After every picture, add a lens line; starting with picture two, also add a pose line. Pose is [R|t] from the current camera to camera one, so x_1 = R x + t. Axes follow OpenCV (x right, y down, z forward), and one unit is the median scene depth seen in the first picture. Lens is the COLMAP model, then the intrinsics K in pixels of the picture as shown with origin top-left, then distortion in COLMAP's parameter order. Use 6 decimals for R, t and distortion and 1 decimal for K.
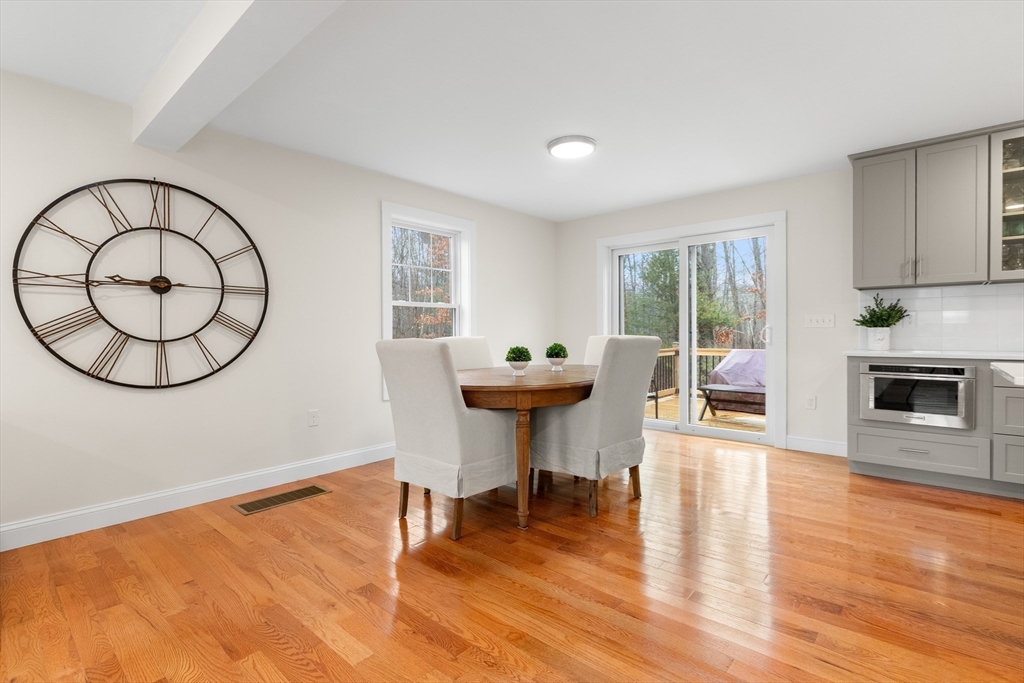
lens RADIAL K [[486.2, 0, 515.3], [0, 486.2, 334.4], [0, 0, 1]] dist [-0.000866, 0.001740]
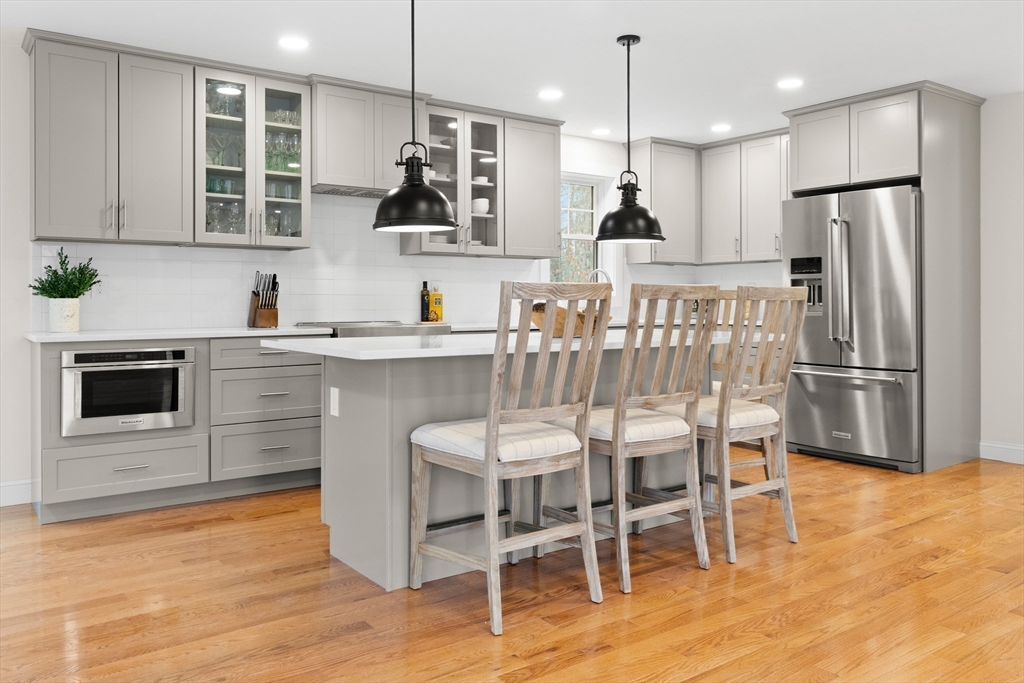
lens RADIAL K [[792.6, 0, 512.5], [0, 792.6, 300.1], [0, 0, 1]] dist [-0.003054, -0.001317]
pose [[0.213778, 0.006656, 0.976859, -0.222343], [0.006387, 0.999946, -0.008211, 0.001205], [-0.976861, 0.007995, 0.213724, 0.187275]]
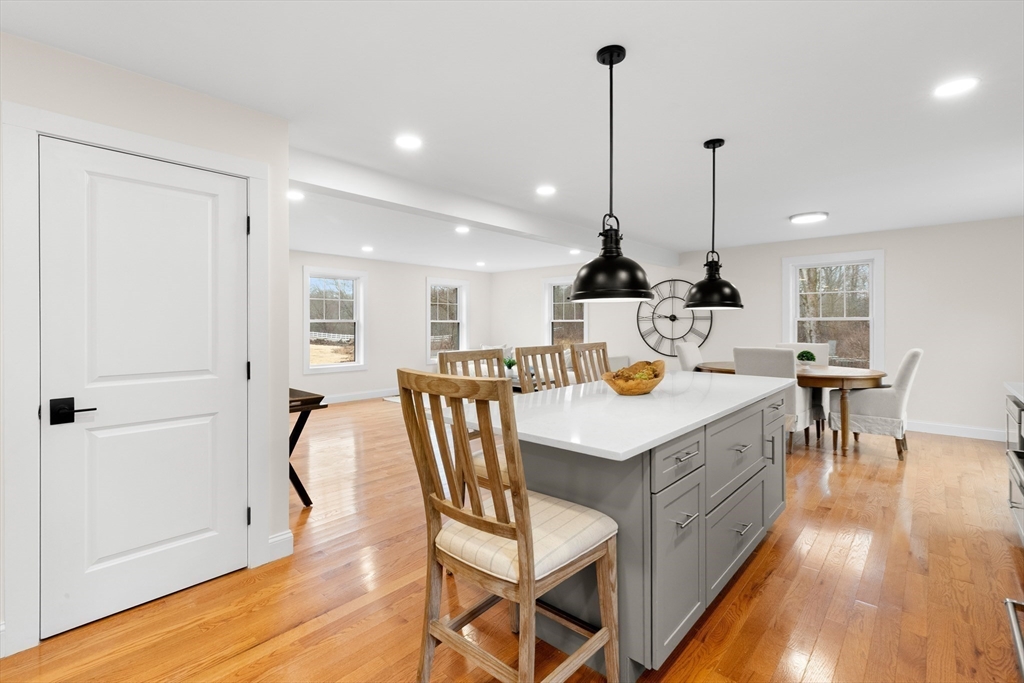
lens RADIAL K [[460.4, 0, 519.5], [0, 460.4, 325.8], [0, 0, 1]] dist [0.013211, -0.001991]
pose [[-0.004895, 0.011422, -0.999923, 1.634516], [-0.006132, 0.999916, 0.011452, -0.074489], [0.999969, 0.006187, -0.004825, 0.155347]]
